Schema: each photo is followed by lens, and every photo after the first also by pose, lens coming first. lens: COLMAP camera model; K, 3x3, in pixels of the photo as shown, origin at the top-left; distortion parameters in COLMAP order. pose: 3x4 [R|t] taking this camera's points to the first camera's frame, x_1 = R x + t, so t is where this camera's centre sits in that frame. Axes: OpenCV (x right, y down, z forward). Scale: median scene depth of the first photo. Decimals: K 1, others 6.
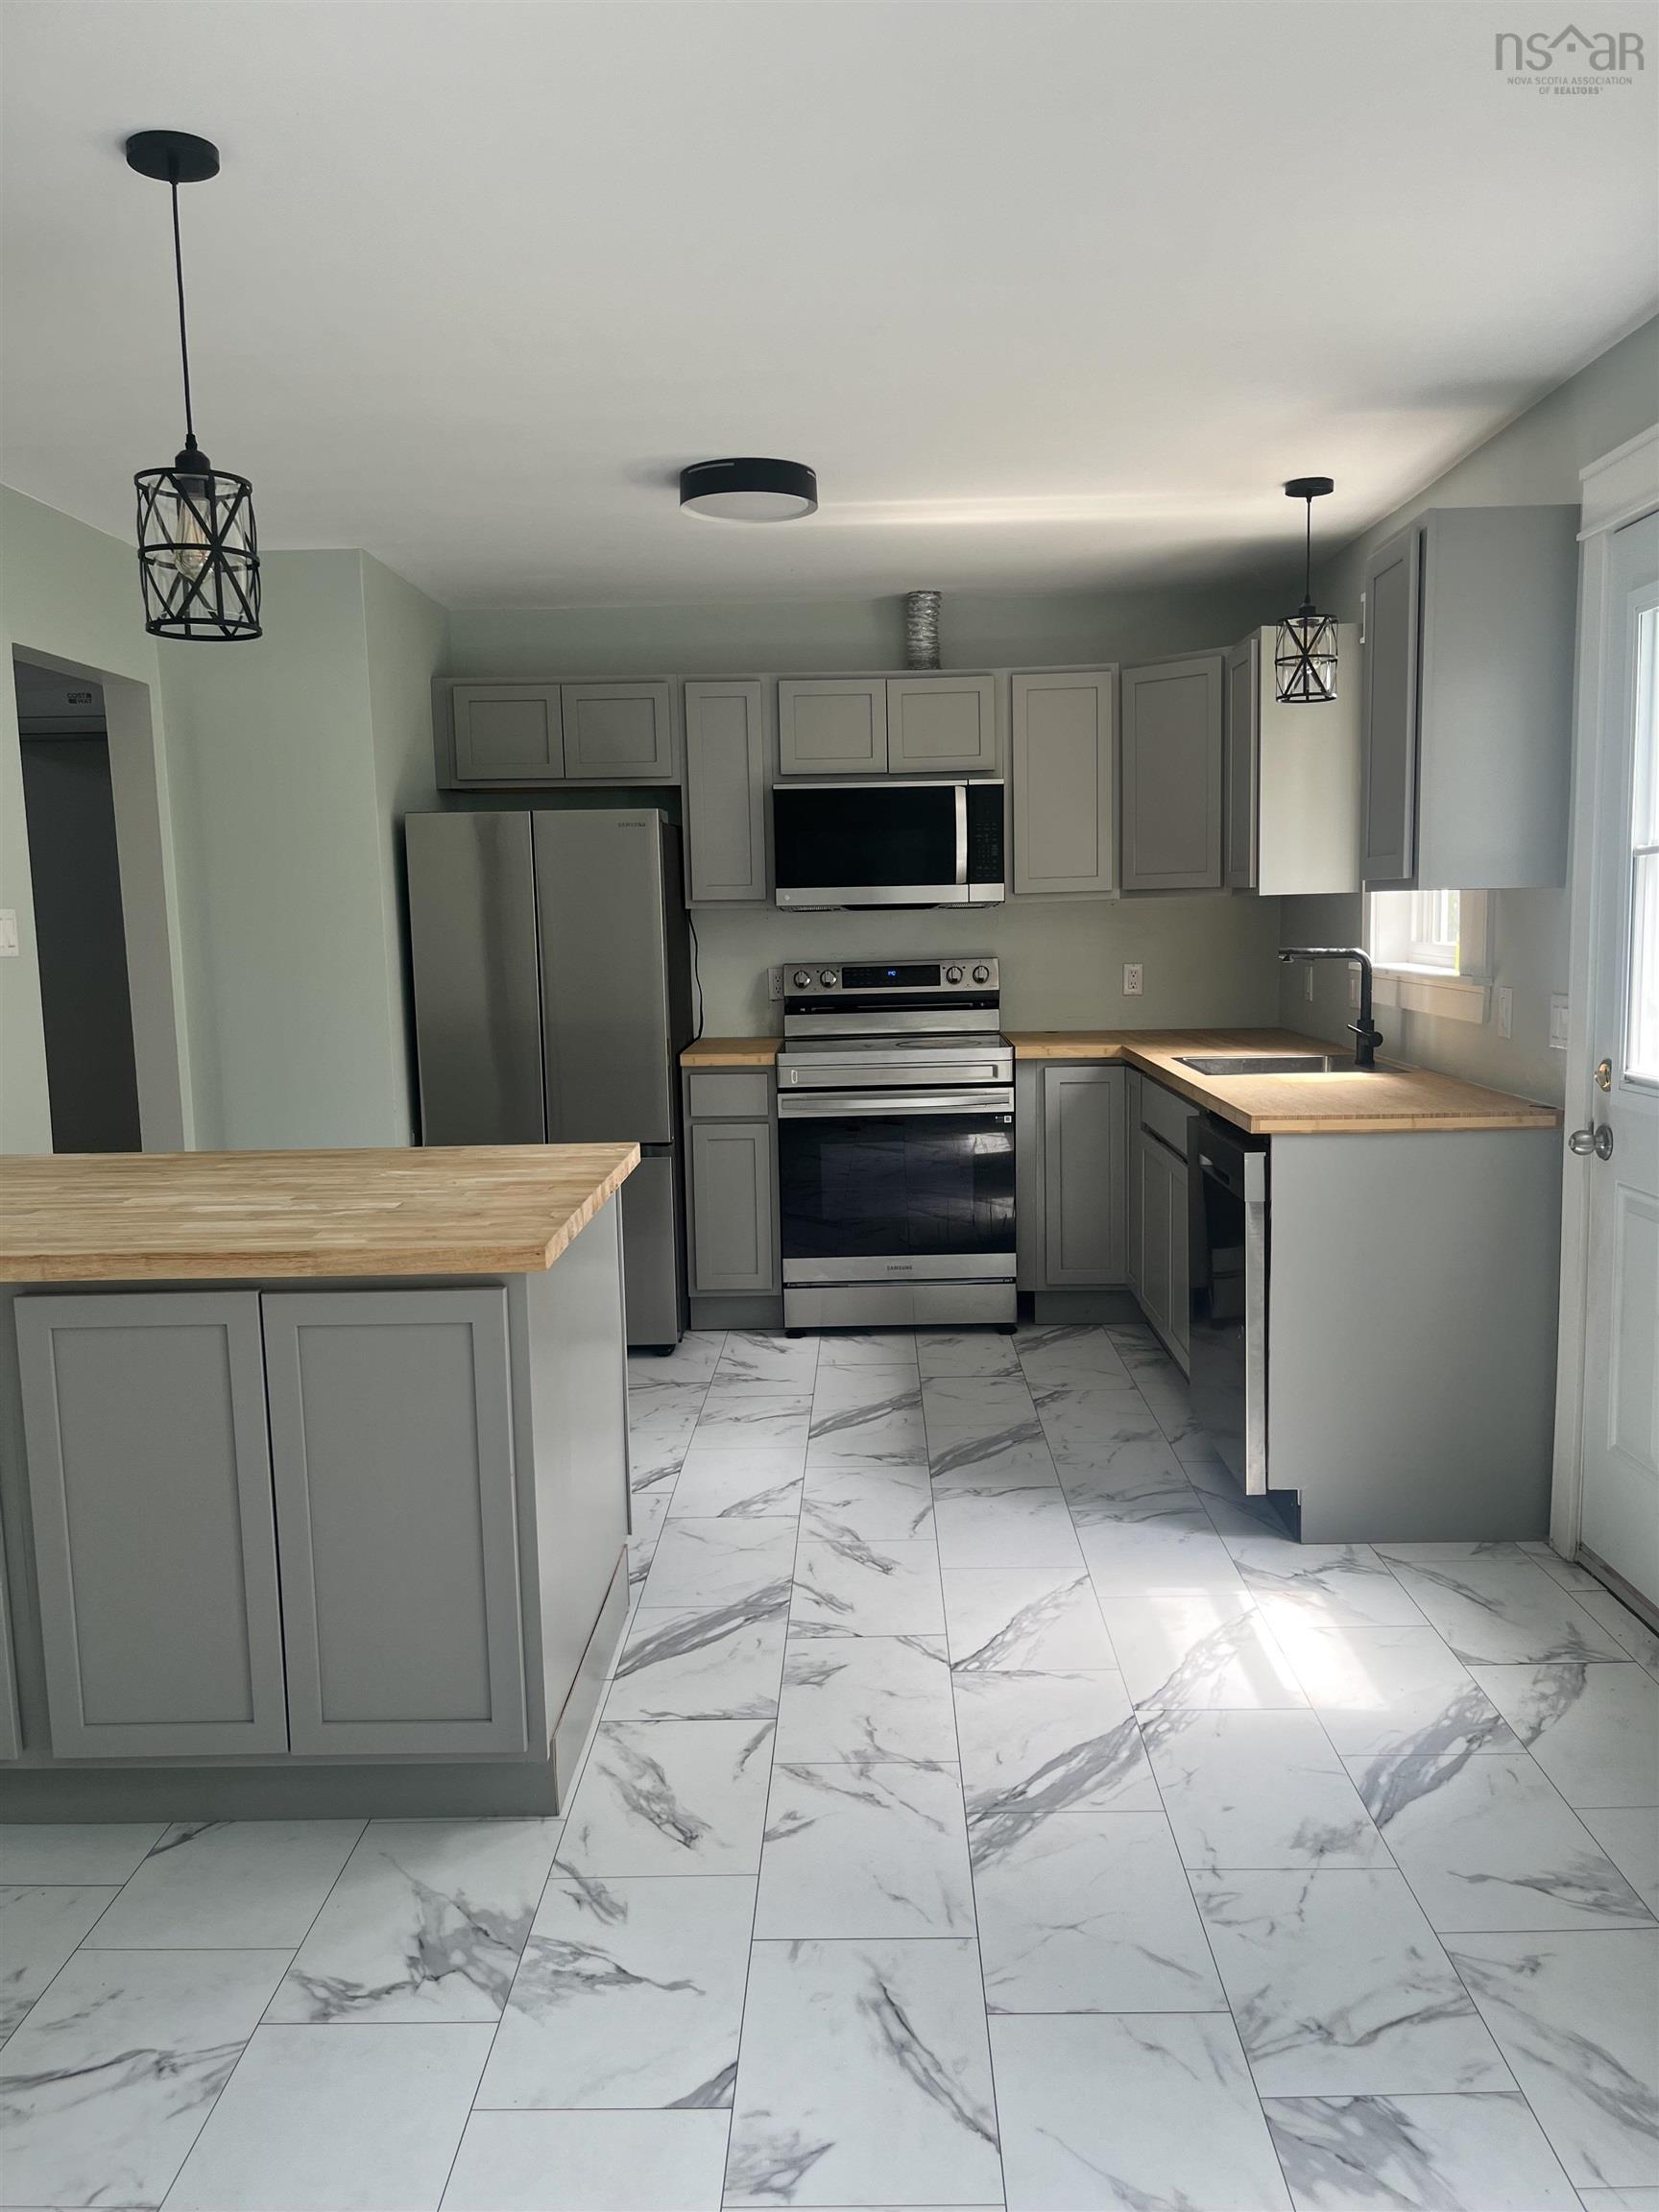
lens RADIAL K [[1691.1, 0, 825.1], [0, 1691.1, 1109.0], [0, 0, 1]] dist [0.028991, -0.024986]
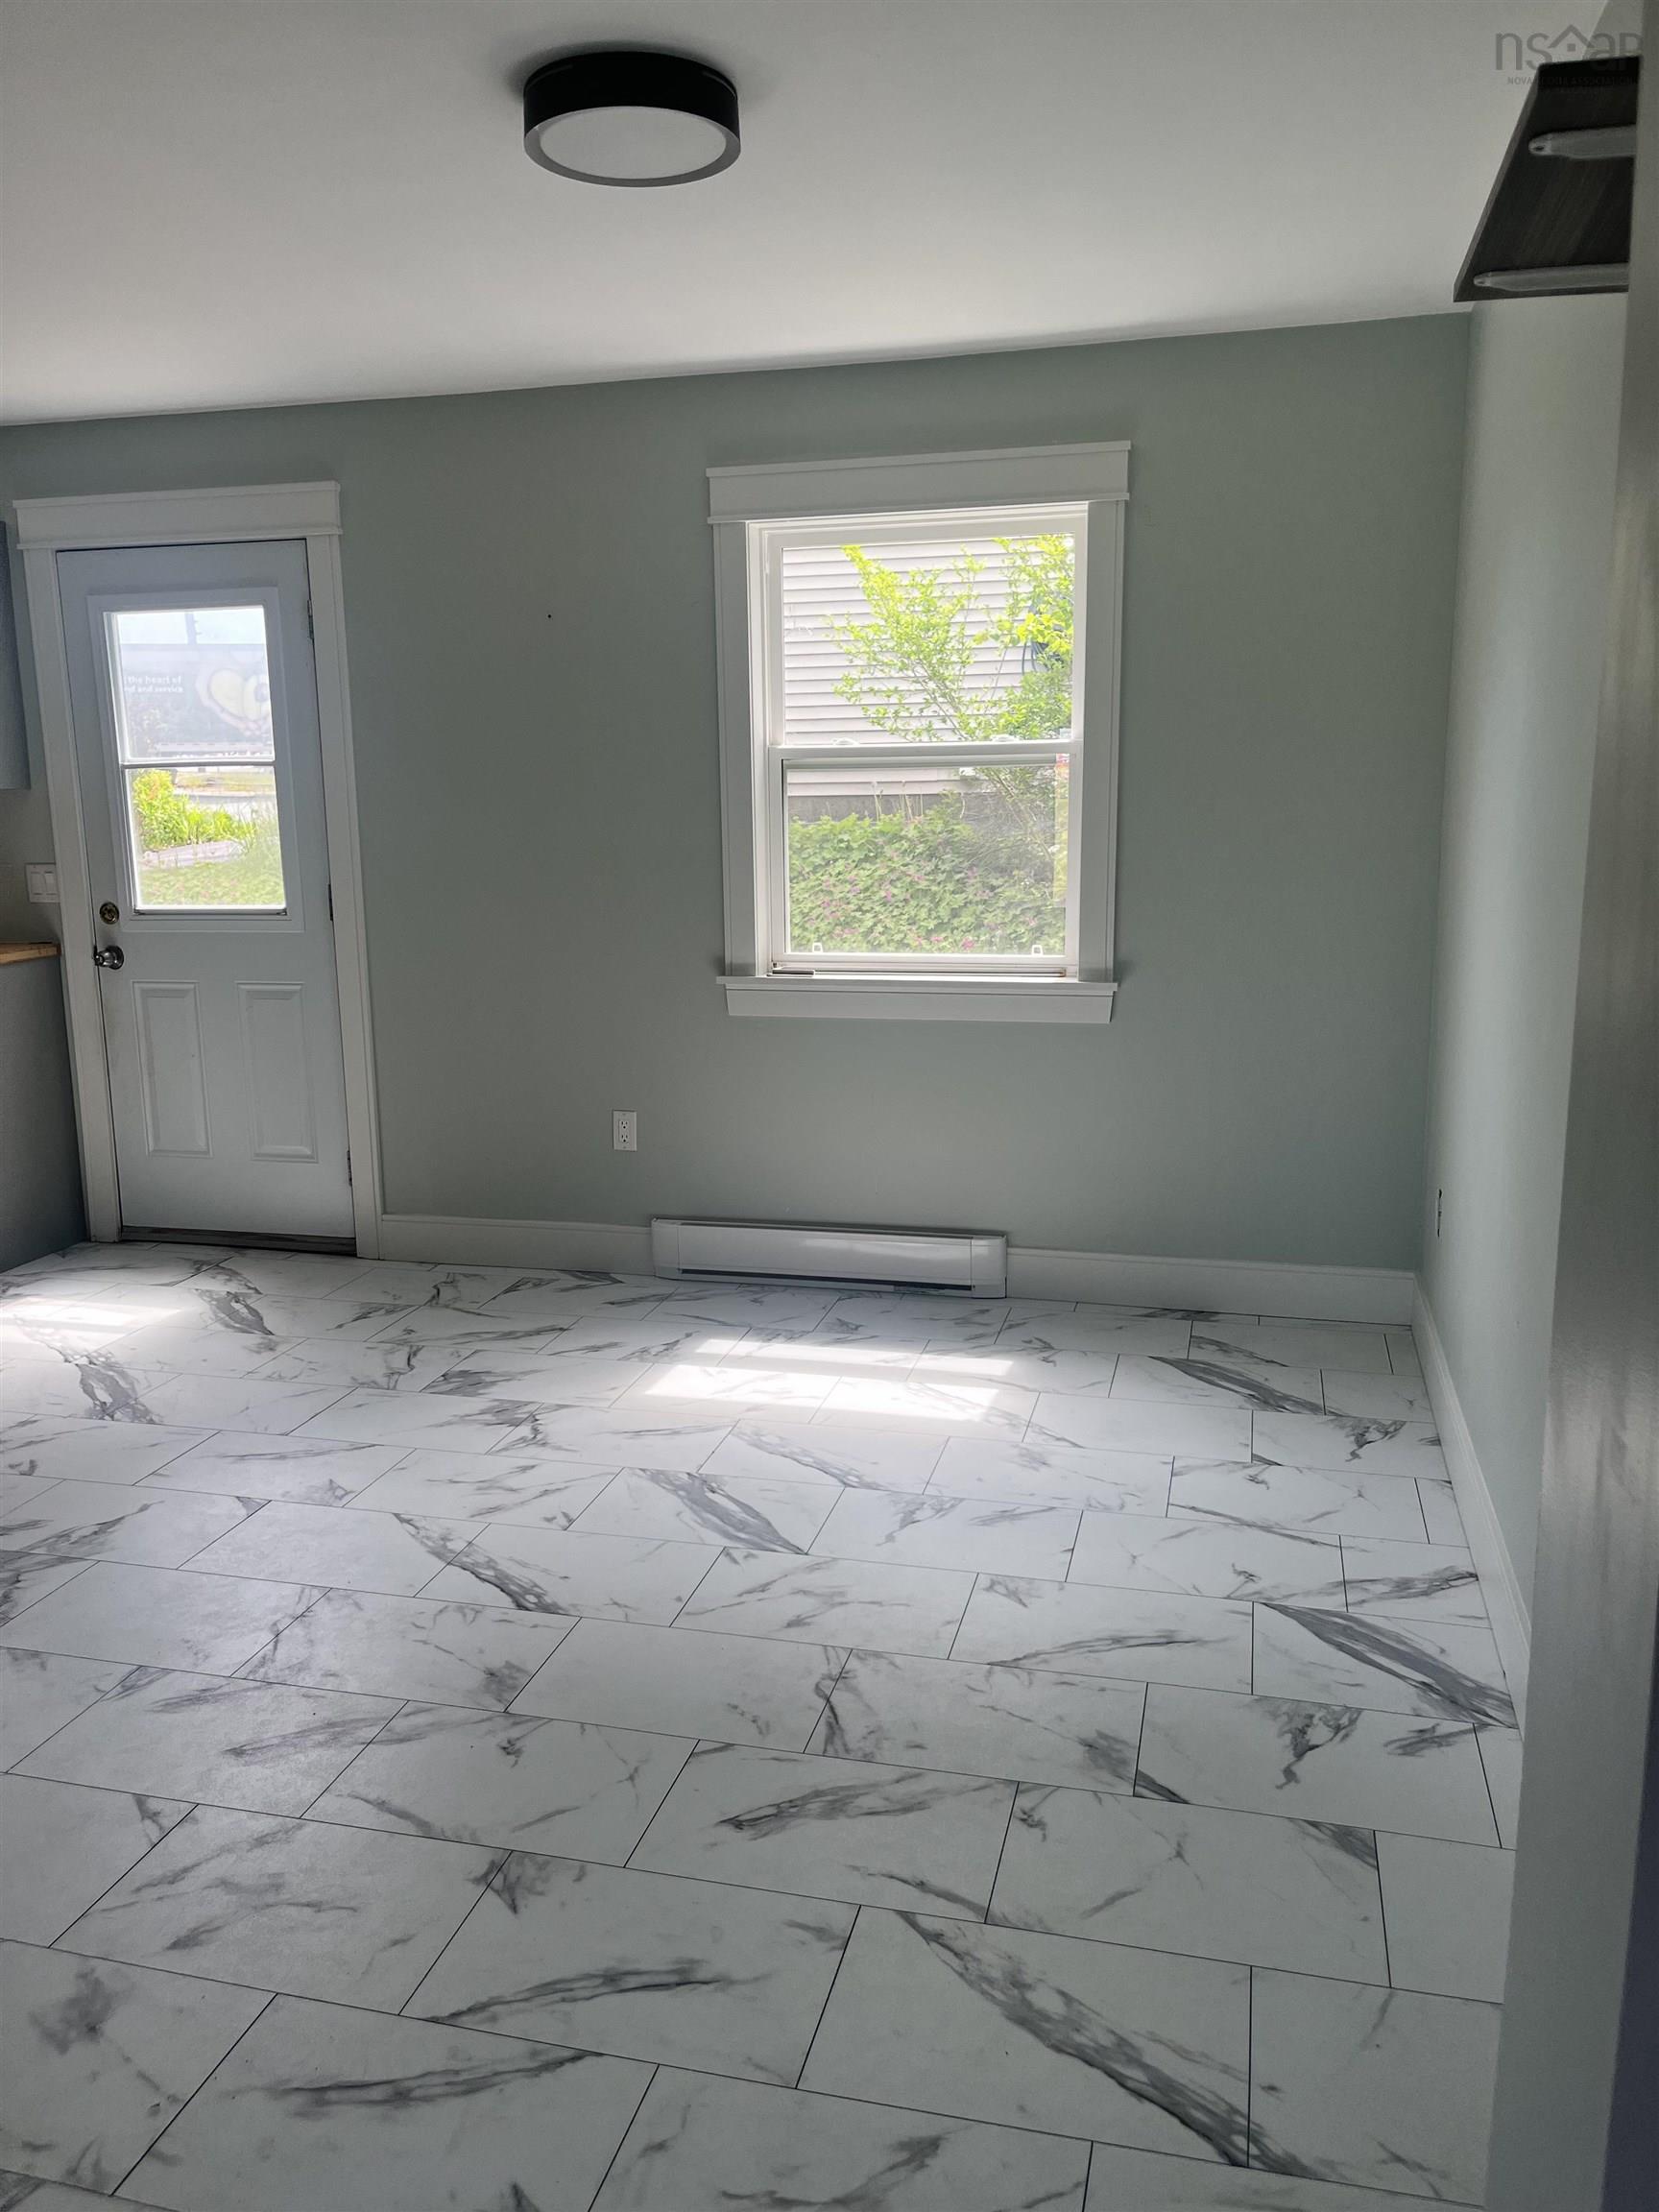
lens RADIAL K [[1691.1, 0, 824.8], [0, 1691.1, 1104.8], [0, 0, 1]] dist [0.028991, -0.024986]
pose [[0.236233, -0.160086, 0.958419, -1.102043], [0.127994, 0.982868, 0.132622, 0.036750], [-0.963230, 0.091342, 0.252676, 0.009873]]
